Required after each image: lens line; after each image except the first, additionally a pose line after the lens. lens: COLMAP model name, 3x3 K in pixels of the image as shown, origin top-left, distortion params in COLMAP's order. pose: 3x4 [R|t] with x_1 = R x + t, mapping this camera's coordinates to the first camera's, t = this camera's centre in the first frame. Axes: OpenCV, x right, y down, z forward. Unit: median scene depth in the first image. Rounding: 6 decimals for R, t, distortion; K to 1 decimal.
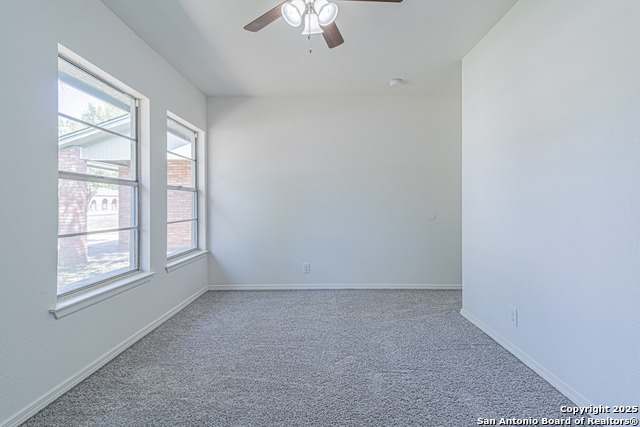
lens RADIAL K [[301.6, 0, 318.7], [0, 301.6, 210.0], [0, 0, 1]] dist [0.000268, -0.000463]
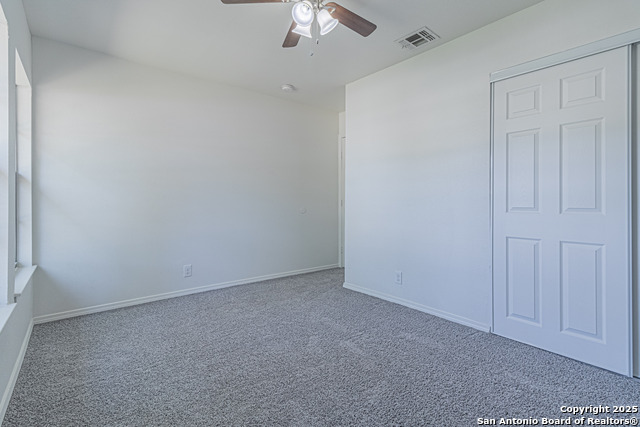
lens RADIAL K [[301.6, 0, 318.7], [0, 301.6, 210.0], [0, 0, 1]] dist [0.000268, -0.000463]
pose [[0.763356, -0.011454, 0.645877, -0.397837], [0.002496, 0.999888, 0.014782, 0.002874], [-0.645973, -0.009671, 0.763299, 0.099772]]
